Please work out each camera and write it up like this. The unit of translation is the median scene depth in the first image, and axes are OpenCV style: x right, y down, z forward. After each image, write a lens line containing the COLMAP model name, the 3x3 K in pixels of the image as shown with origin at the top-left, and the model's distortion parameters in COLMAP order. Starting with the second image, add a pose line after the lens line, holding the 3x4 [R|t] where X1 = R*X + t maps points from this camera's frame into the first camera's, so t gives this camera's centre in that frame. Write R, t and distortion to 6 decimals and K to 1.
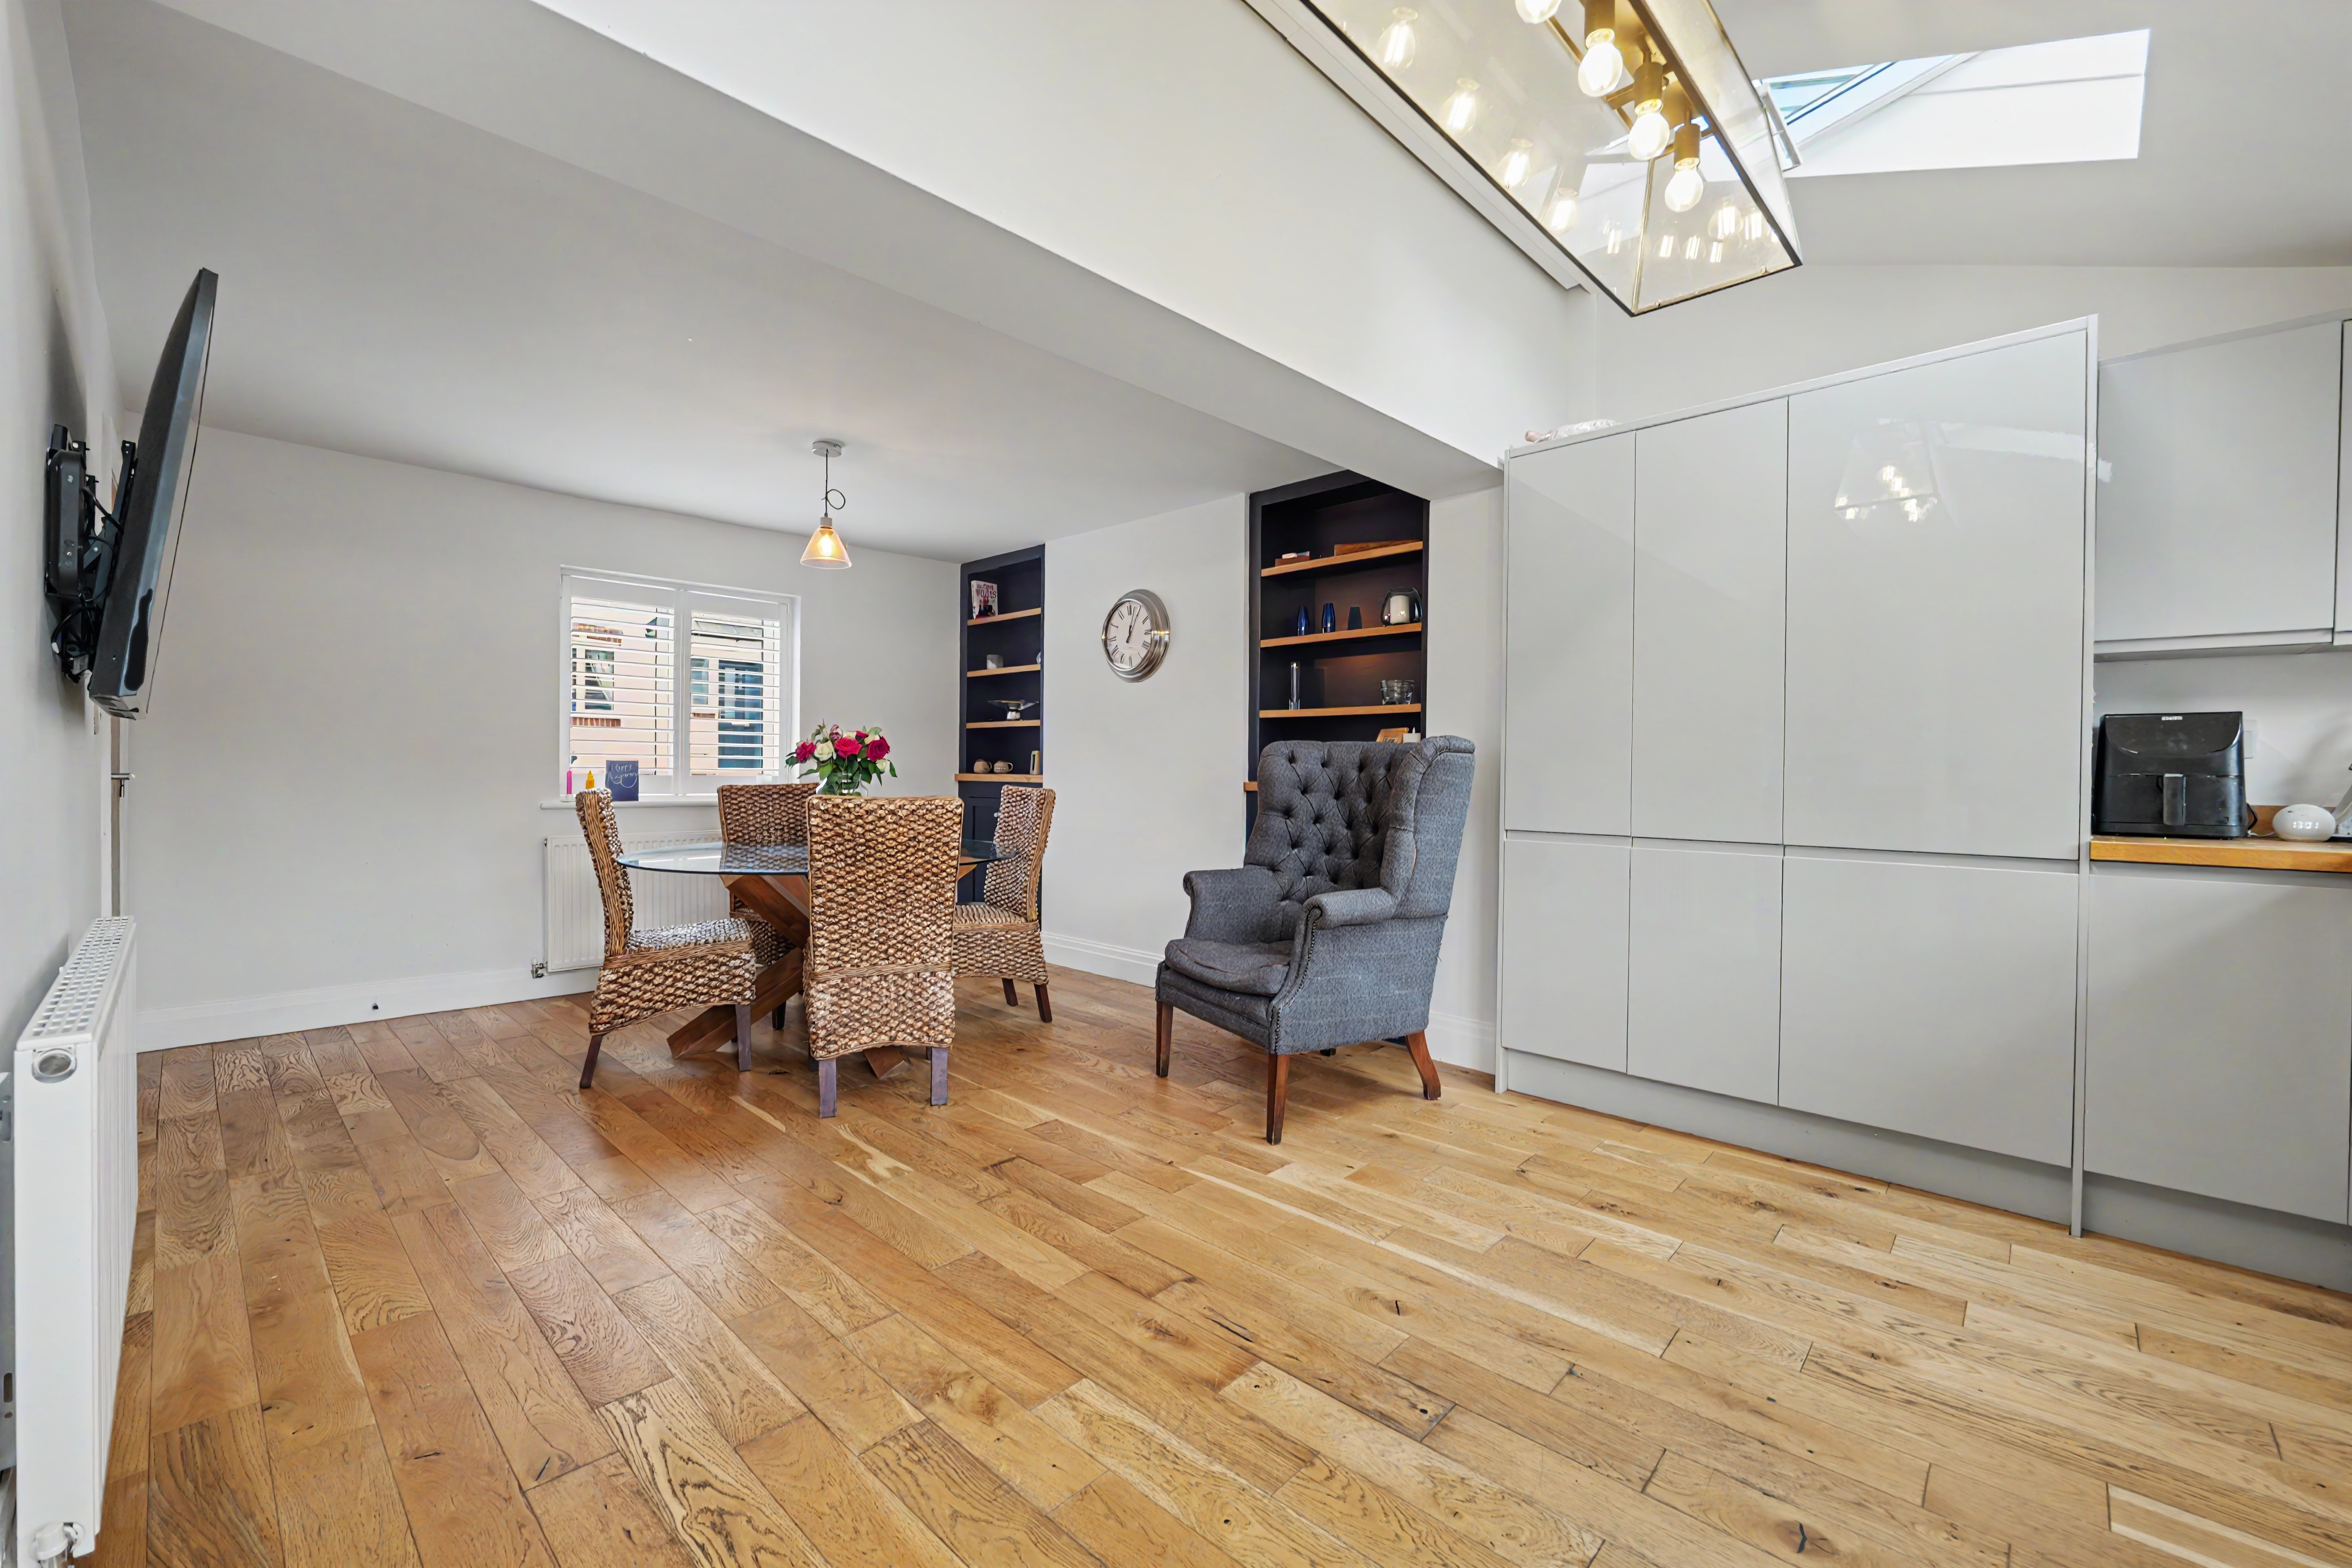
lens RADIAL K [[956.5, 0, 1185.8], [0, 956.5, 779.5], [0, 0, 1]] dist [-0.013773, 0.001294]
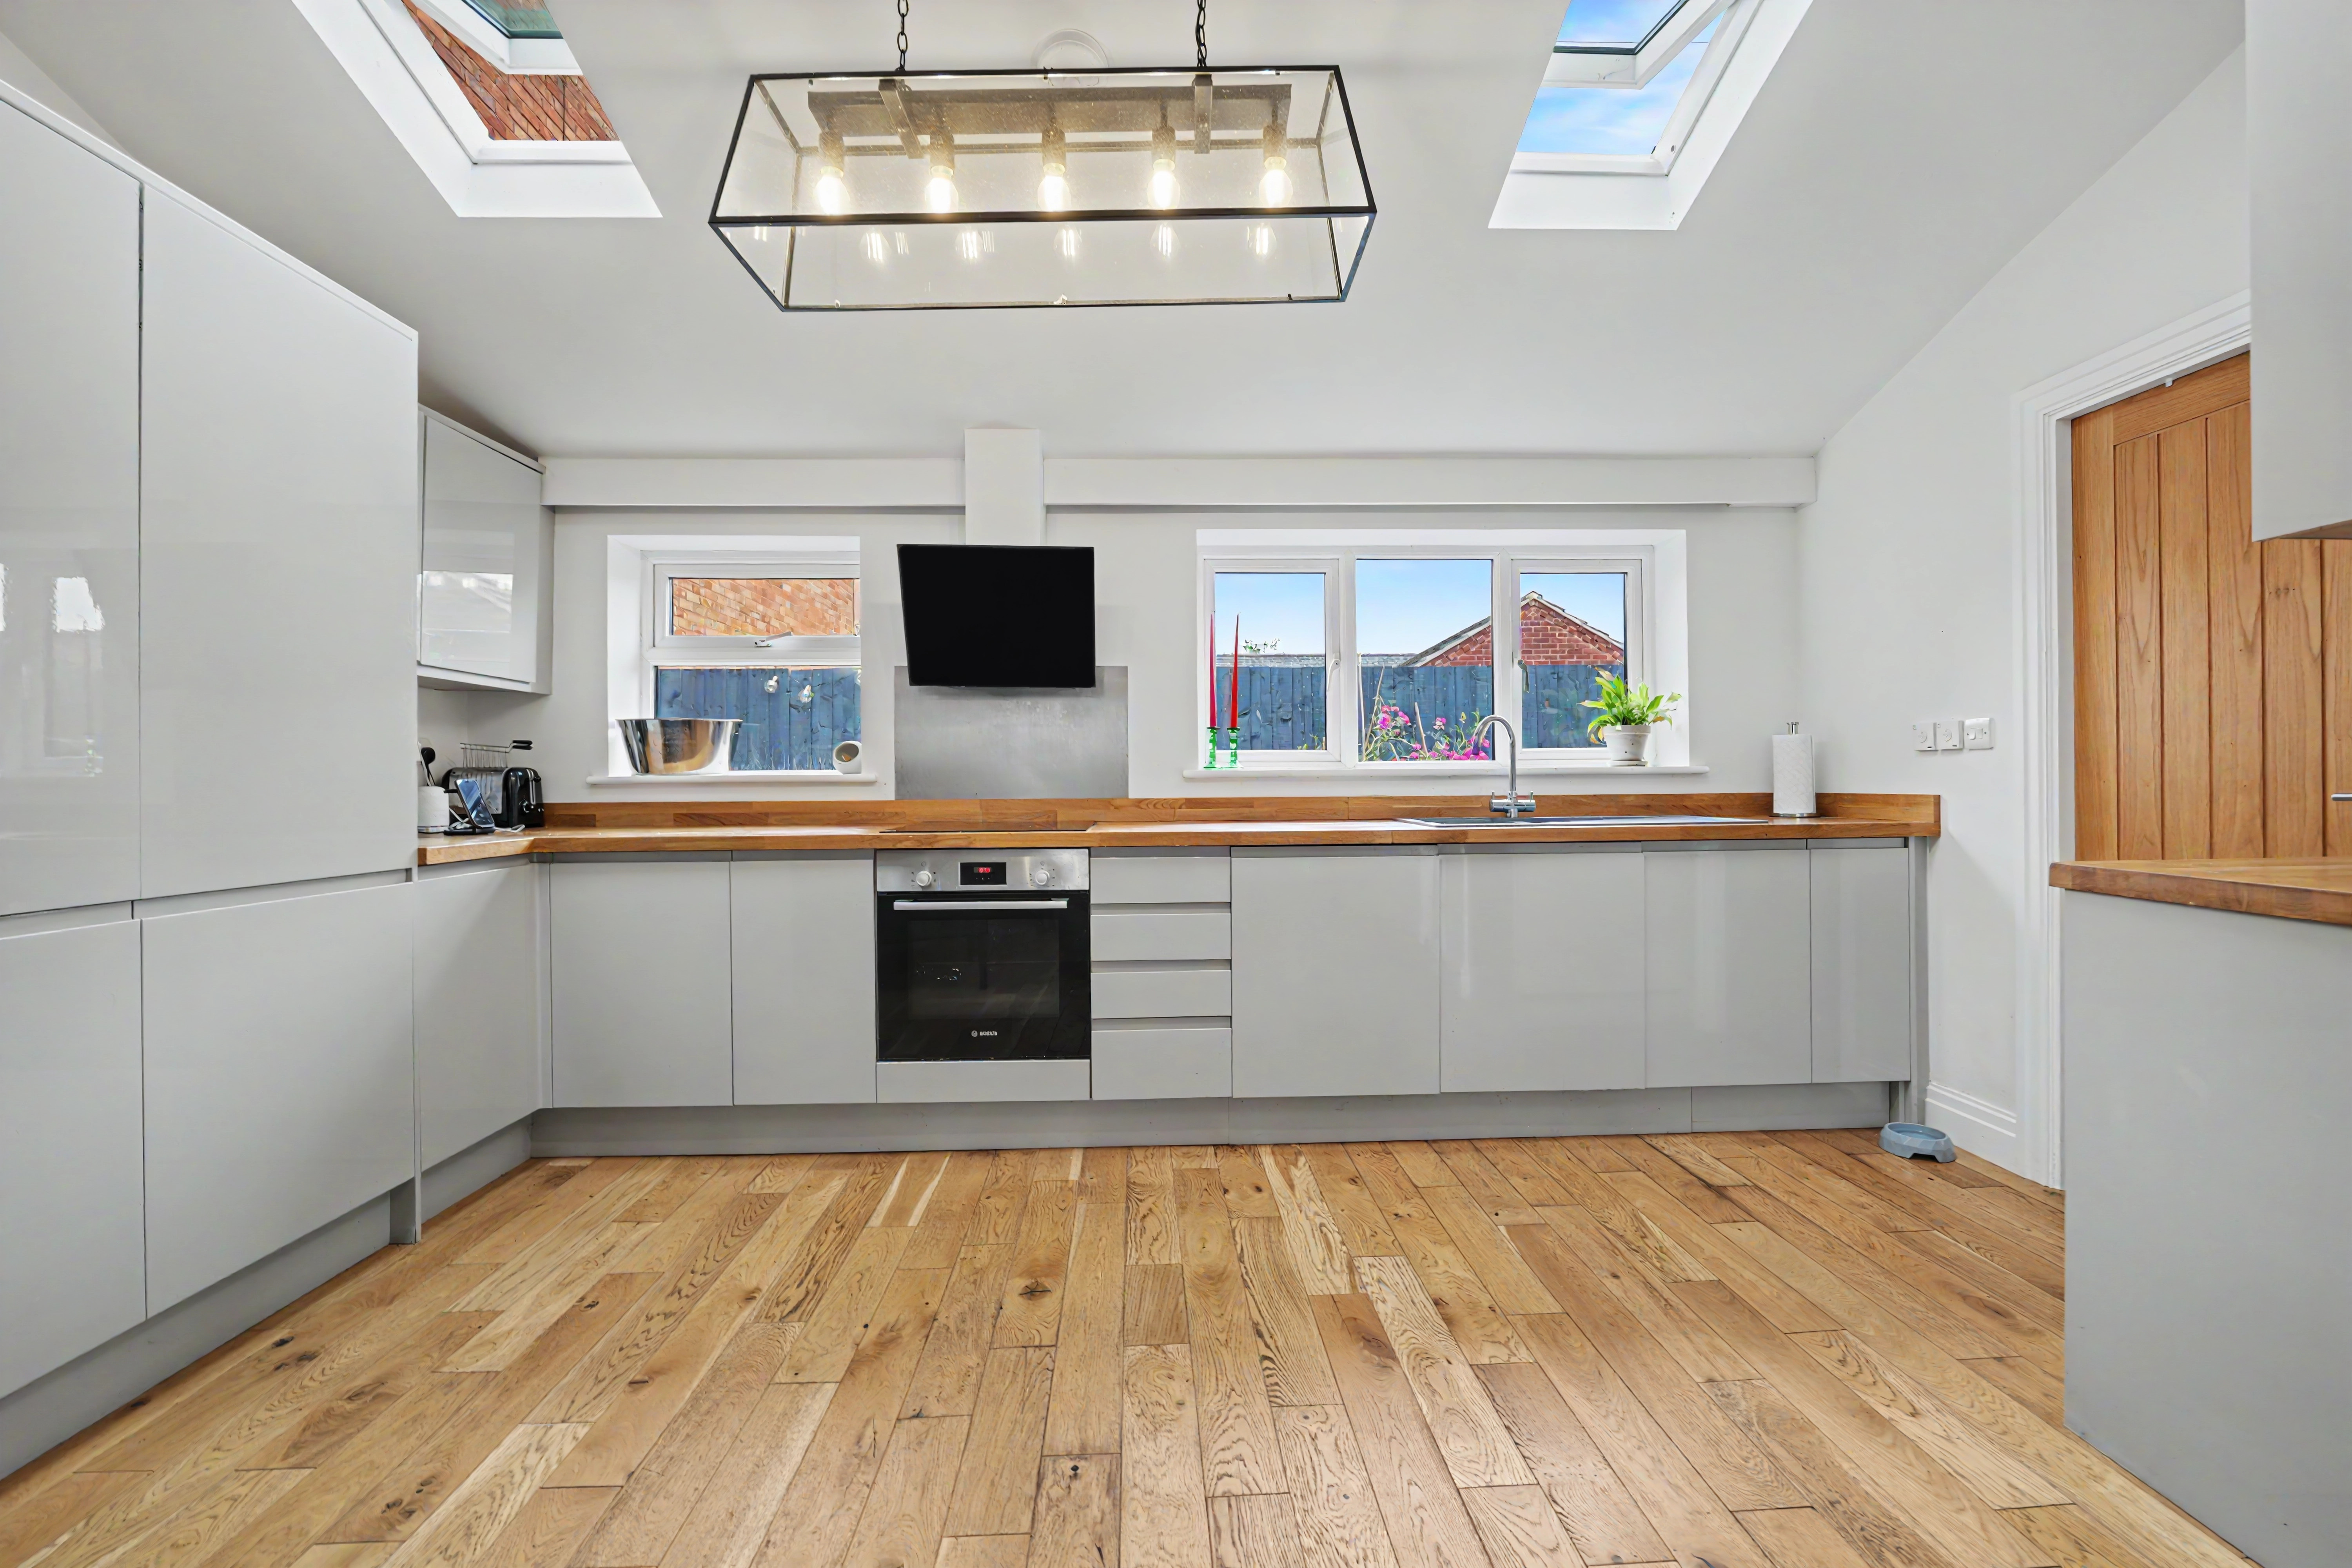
lens RADIAL K [[956.5, 0, 1183.8], [0, 956.5, 780.4], [0, 0, 1]] dist [-0.013773, 0.001294]
pose [[-0.711307, -0.005555, 0.702859, -0.352808], [0.006207, 0.999880, 0.014184, -0.016956], [-0.702854, 0.014452, -0.711188, 1.167299]]
